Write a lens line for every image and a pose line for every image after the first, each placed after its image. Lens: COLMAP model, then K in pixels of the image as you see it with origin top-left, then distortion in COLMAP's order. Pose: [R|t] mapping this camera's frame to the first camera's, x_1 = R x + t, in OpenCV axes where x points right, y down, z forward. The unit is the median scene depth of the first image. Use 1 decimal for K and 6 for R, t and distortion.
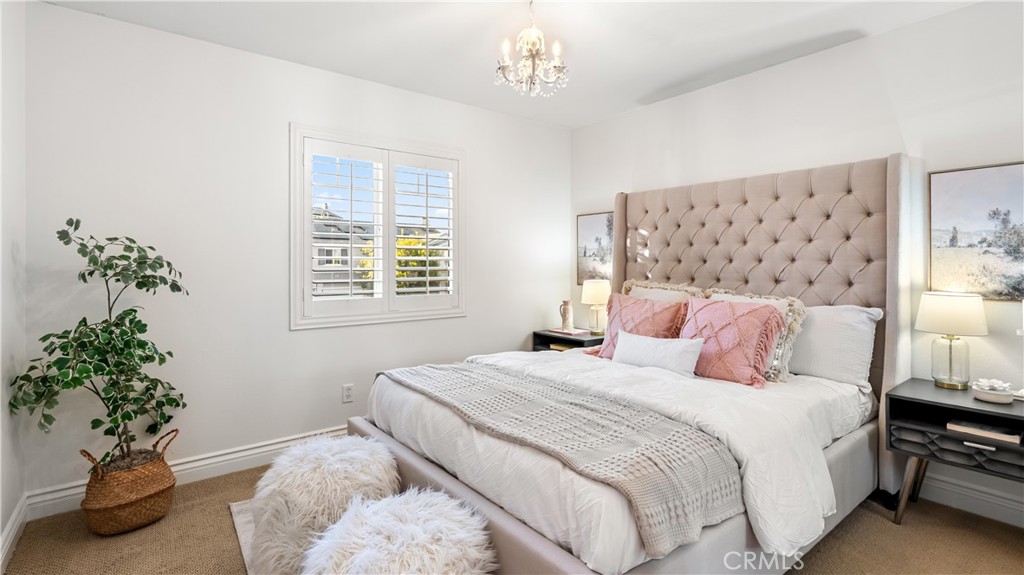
lens RADIAL K [[482.8, 0, 513.1], [0, 482.8, 263.8], [0, 0, 1]] dist [-0.001298, -0.000340]
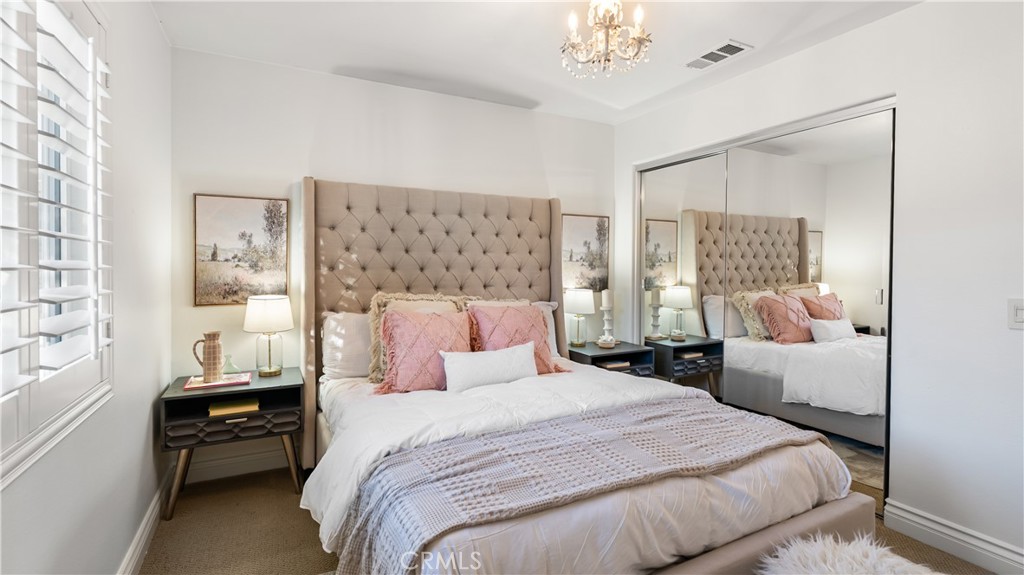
lens RADIAL K [[461.0, 0, 511.4], [0, 461.0, 279.0], [0, 0, 1]] dist [-0.027138, -0.000161]
pose [[0.181096, -0.011559, 0.983397, -0.421929], [0.004330, 0.999931, 0.010955, 0.004666], [-0.983456, 0.002274, 0.181134, 0.576107]]
